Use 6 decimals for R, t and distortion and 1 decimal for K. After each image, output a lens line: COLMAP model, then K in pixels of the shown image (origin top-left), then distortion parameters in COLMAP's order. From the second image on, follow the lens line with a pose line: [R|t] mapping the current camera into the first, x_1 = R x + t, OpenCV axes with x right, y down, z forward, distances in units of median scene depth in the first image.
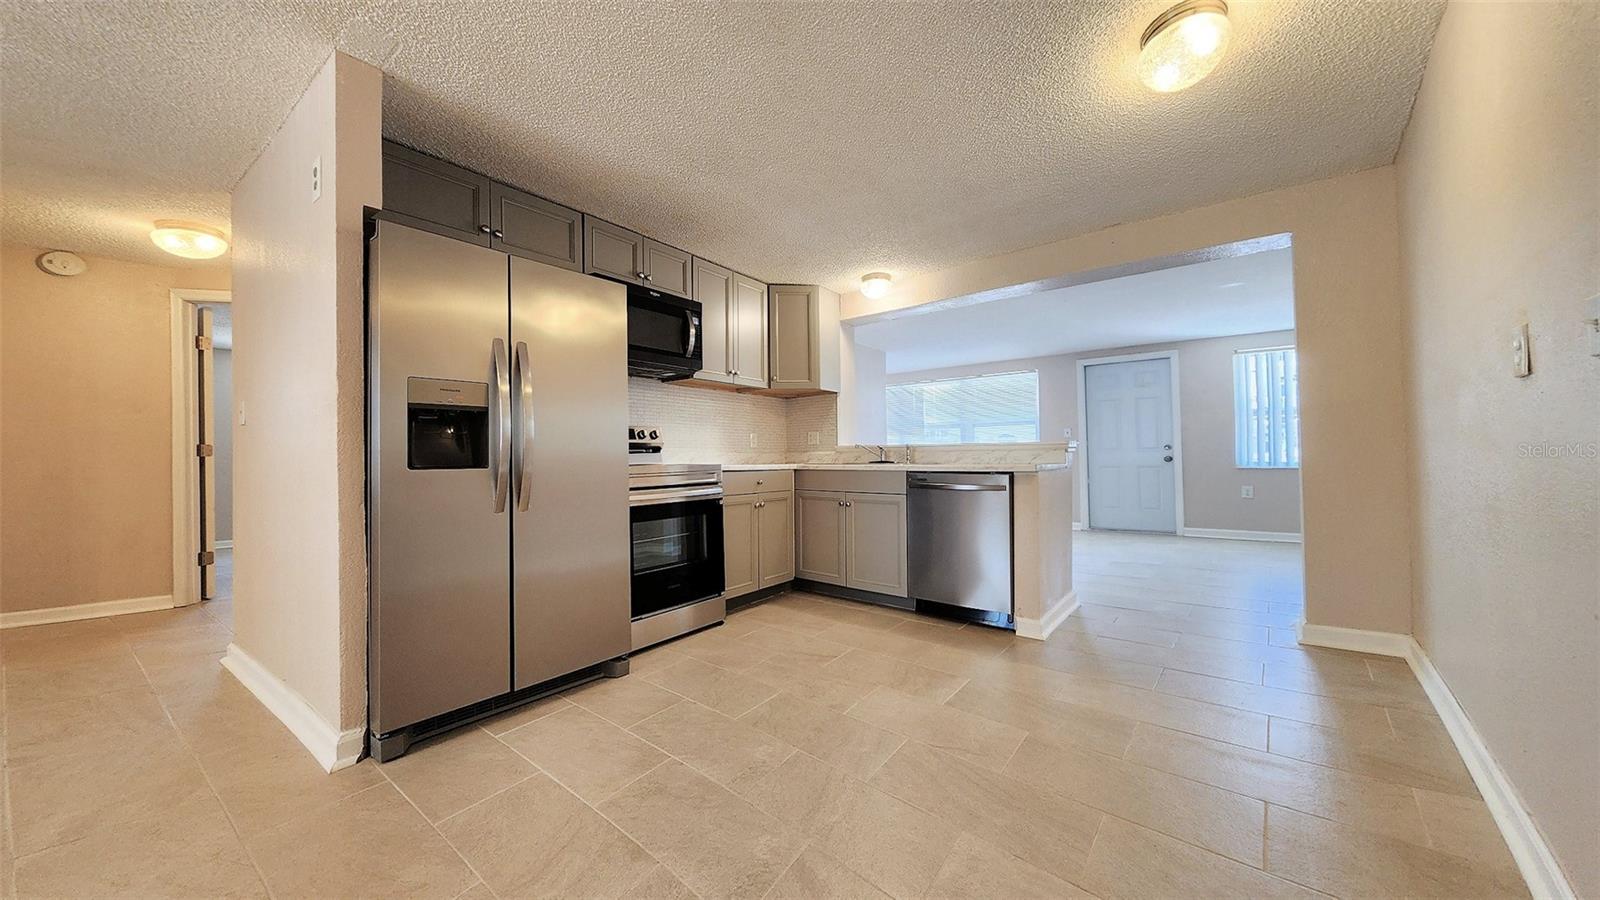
lens RADIAL K [[575.9, 0, 811.8], [0, 575.9, 448.6], [0, 0, 1]] dist [0.047778, -0.000260]
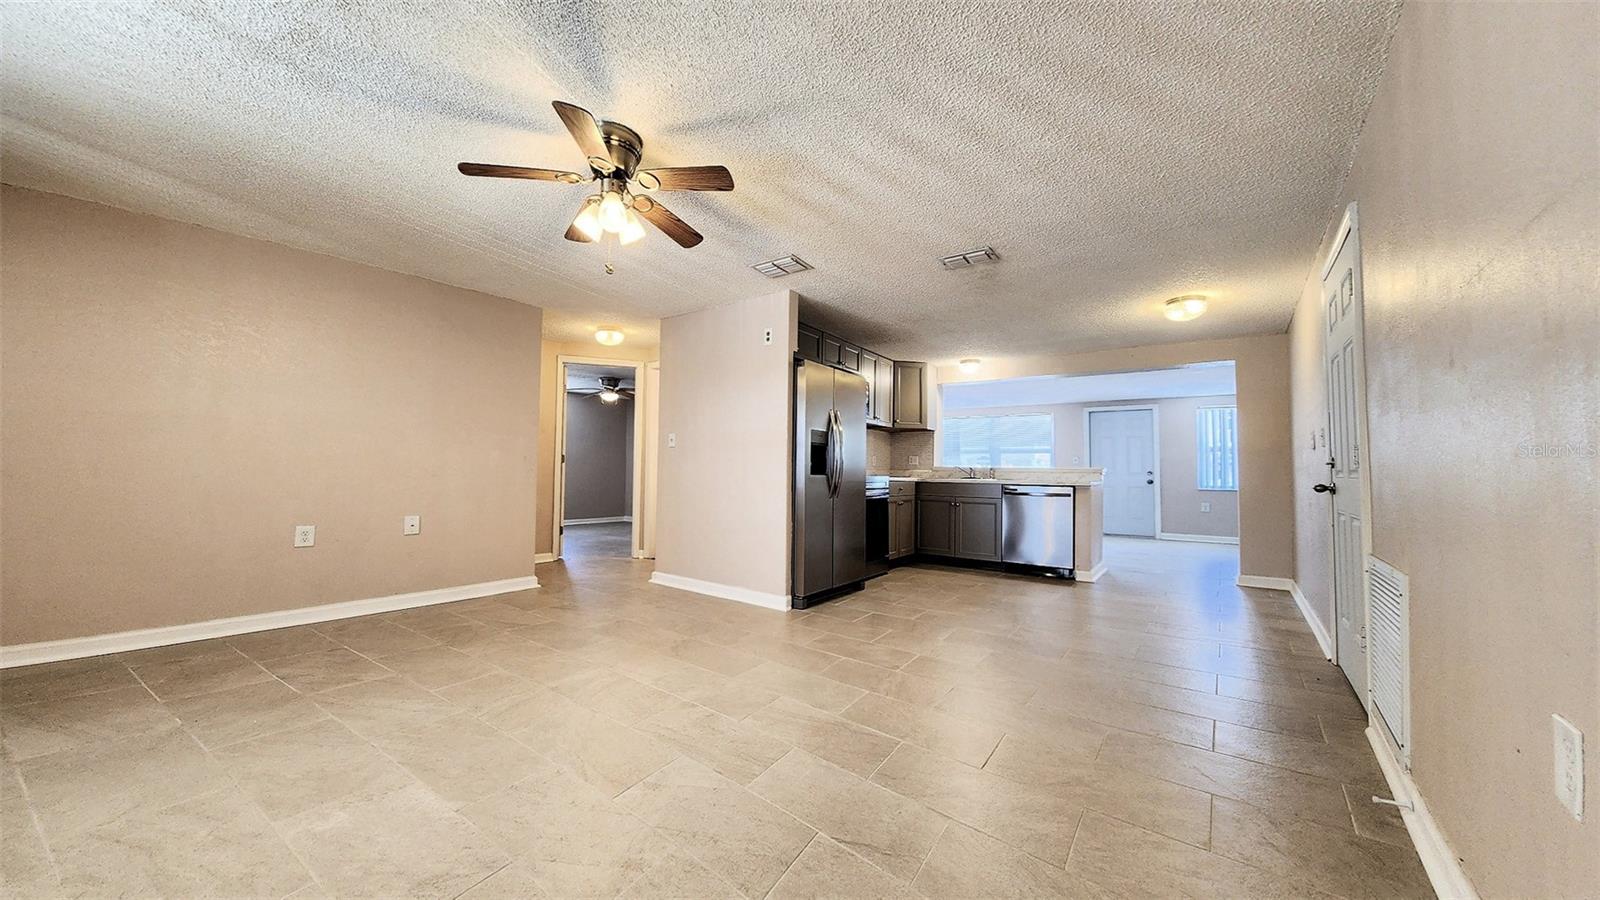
lens RADIAL K [[575.9, 0, 795.6], [0, 575.9, 441.9], [0, 0, 1]] dist [0.047778, -0.000260]
pose [[0.999209, 0.027569, 0.028650, -0.373055], [-0.026429, 0.998872, -0.039437, -0.000383], [-0.029705, 0.038649, 0.998811, -0.496096]]
